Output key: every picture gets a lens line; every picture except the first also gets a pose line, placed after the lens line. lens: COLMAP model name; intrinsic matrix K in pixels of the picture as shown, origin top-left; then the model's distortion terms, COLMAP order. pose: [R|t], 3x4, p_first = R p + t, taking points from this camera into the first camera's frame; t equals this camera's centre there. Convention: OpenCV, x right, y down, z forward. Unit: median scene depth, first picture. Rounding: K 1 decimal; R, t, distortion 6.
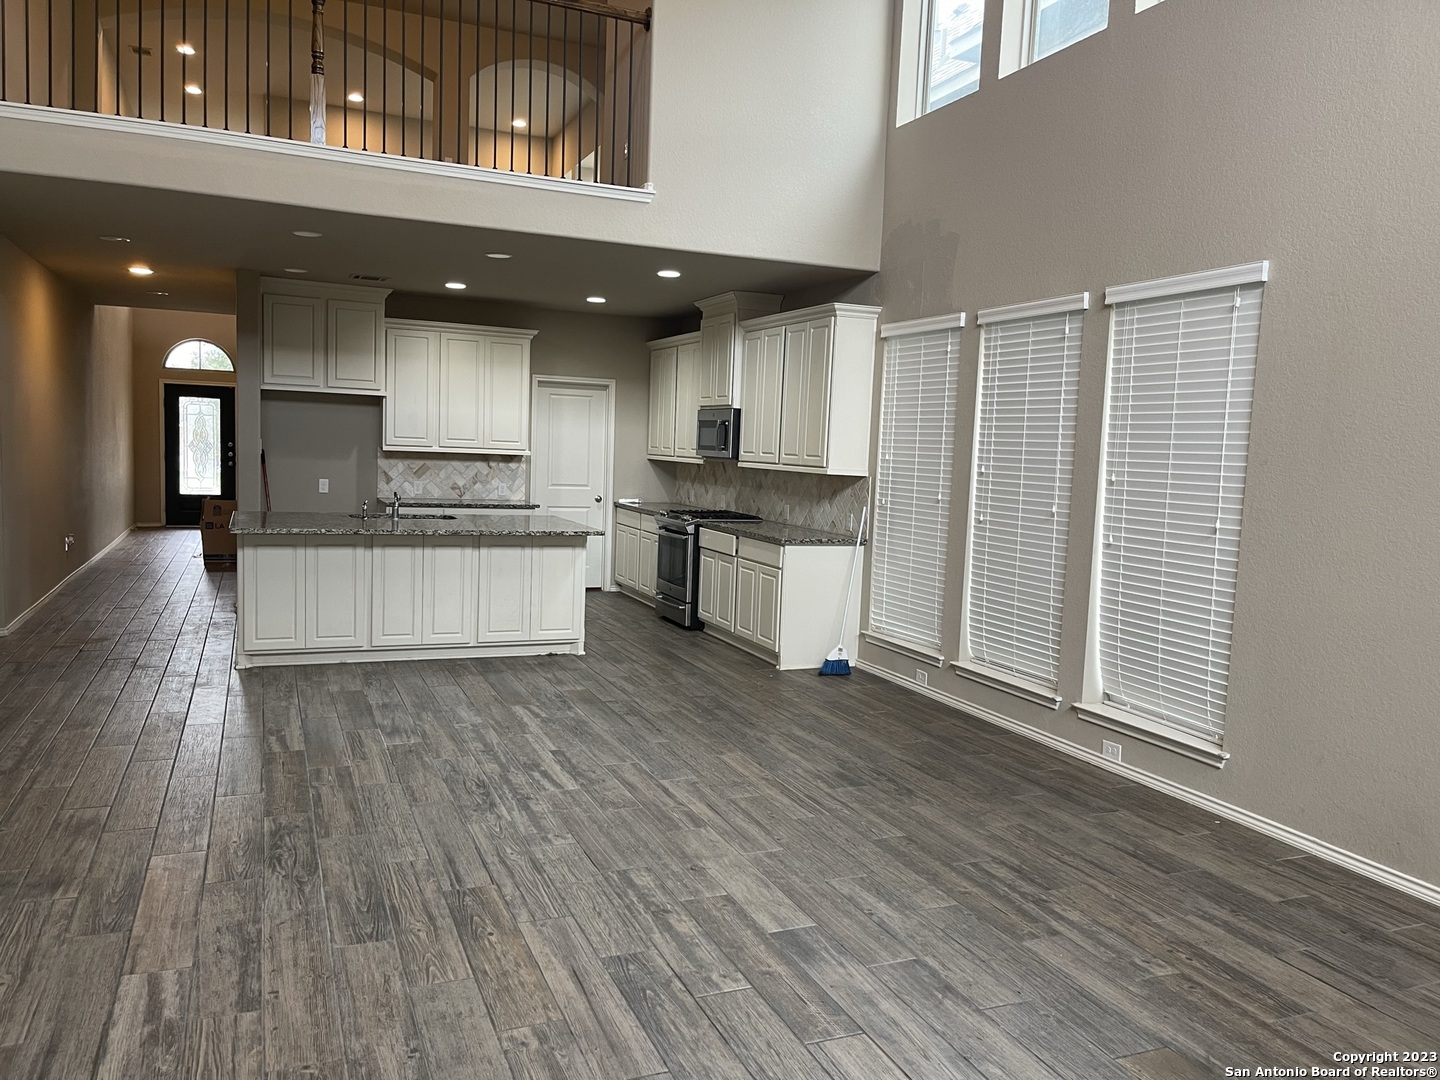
lens RADIAL K [[1084.3, 0, 720.0], [0, 1084.3, 540.9], [0, 0, 1]] dist [0.013583, -0.041107]
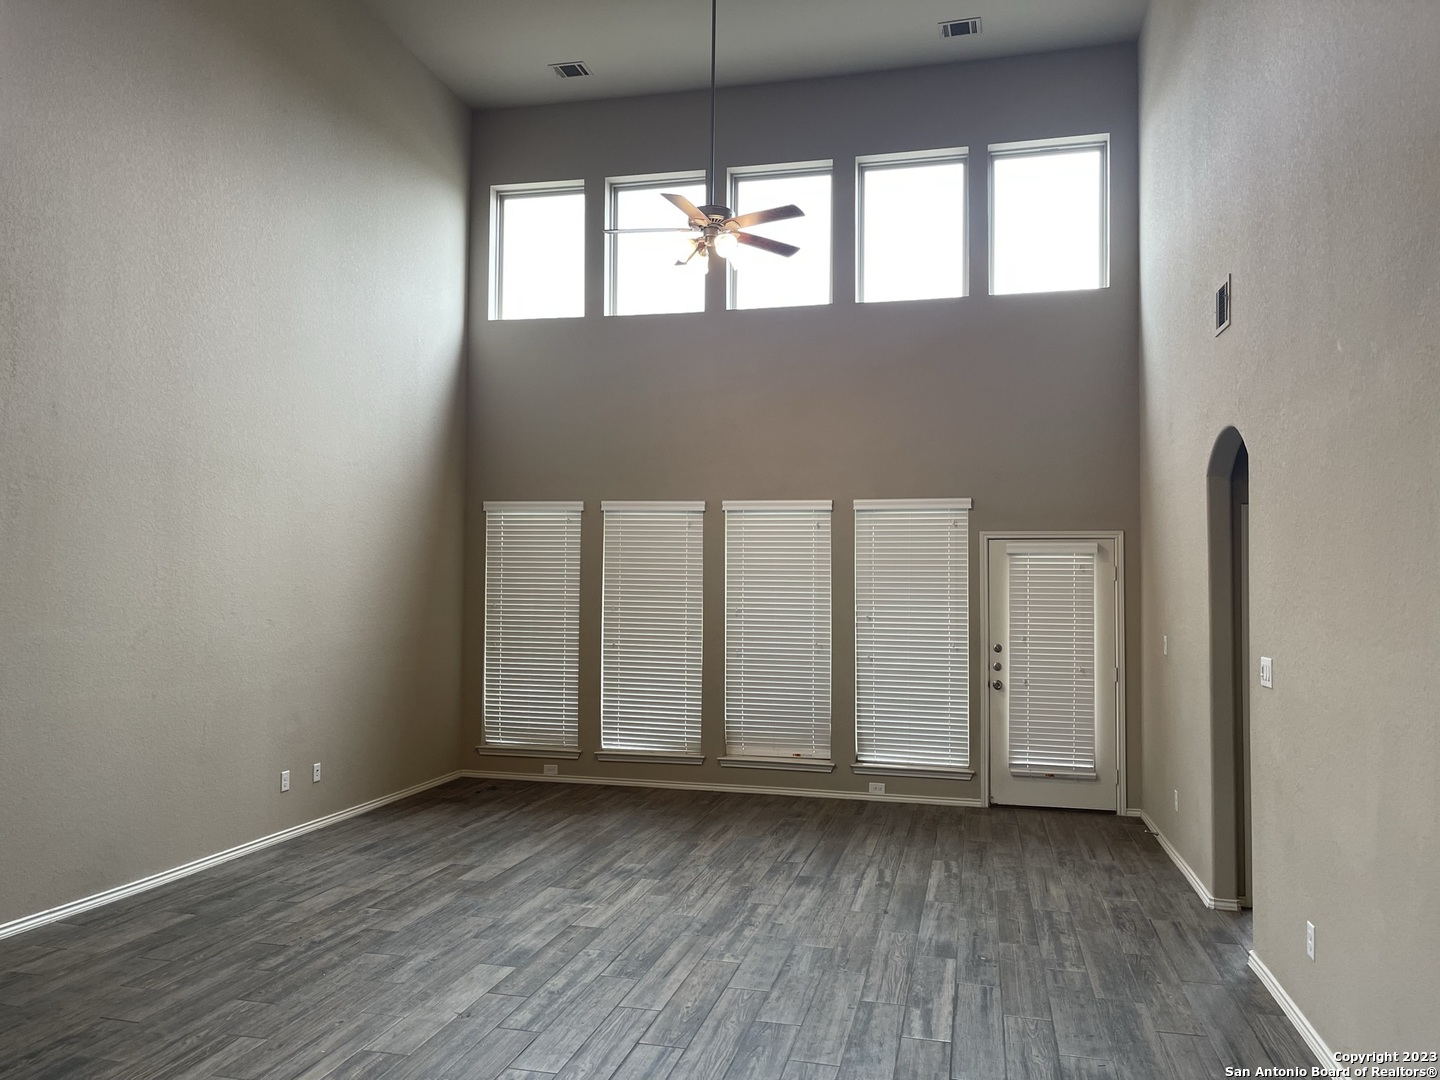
lens RADIAL K [[1084.3, 0, 717.0], [0, 1084.3, 541.2], [0, 0, 1]] dist [0.013583, -0.041107]
pose [[-0.804722, -0.025865, 0.593089, -0.969443], [0.006871, 0.998578, 0.052871, -0.247895], [-0.593613, 0.046622, -0.803399, 1.955318]]
